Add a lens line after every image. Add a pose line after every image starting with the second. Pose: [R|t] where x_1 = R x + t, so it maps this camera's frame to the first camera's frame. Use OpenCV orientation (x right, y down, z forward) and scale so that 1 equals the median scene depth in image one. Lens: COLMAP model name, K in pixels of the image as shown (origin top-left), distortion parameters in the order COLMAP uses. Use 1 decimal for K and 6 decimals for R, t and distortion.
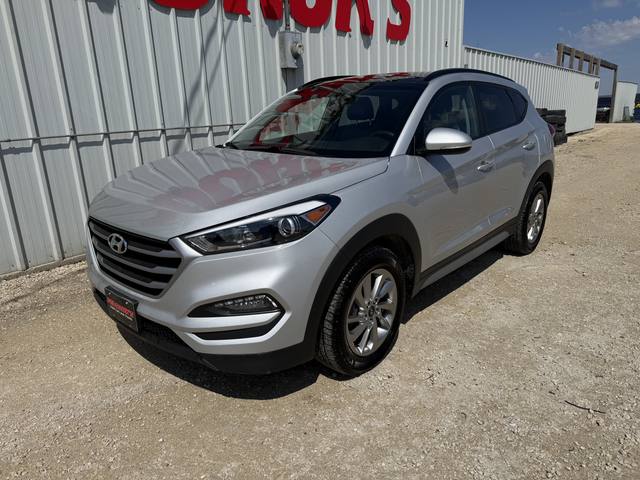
lens RADIAL K [[453.6, 0, 319.7], [0, 453.6, 242.5], [0, 0, 1]] dist [0.004463, -0.017603]
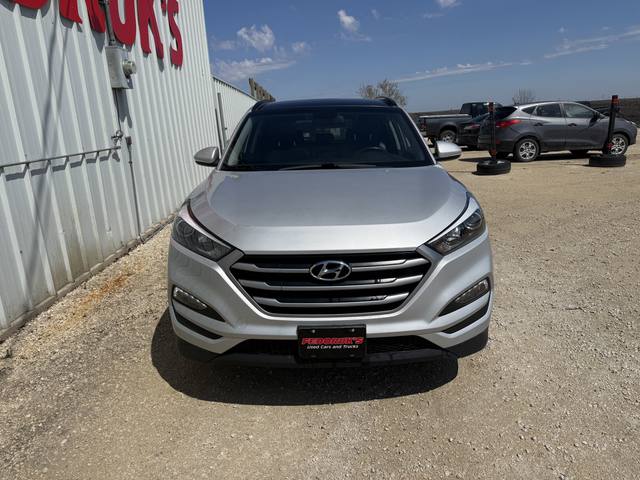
lens RADIAL K [[453.6, 0, 334.1], [0, 453.6, 237.7], [0, 0, 1]] dist [0.004463, -0.017603]
pose [[0.737268, -0.162069, 0.655873, -0.453321], [0.206472, 0.978405, 0.009673, -0.030773], [-0.643277, 0.128288, 0.754809, 0.132117]]
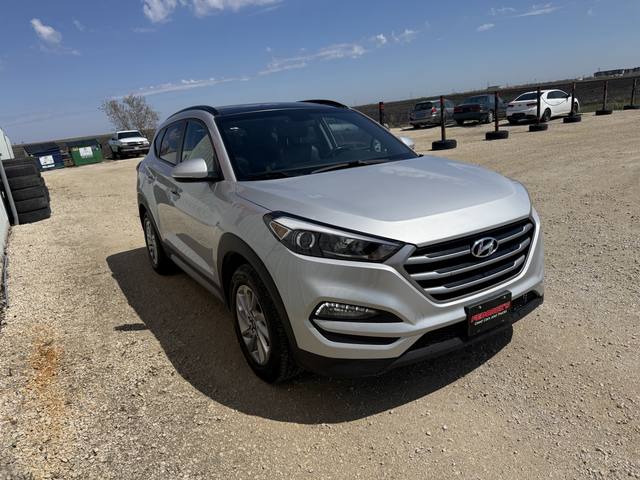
lens RADIAL K [[453.6, 0, 322.1], [0, 453.6, 238.6], [0, 0, 1]] dist [0.004463, -0.017603]
pose [[0.288757, -0.234432, 0.928257, -0.643728], [0.348008, 0.928939, 0.126348, -0.116089], [-0.891914, 0.286557, 0.349821, 0.425550]]
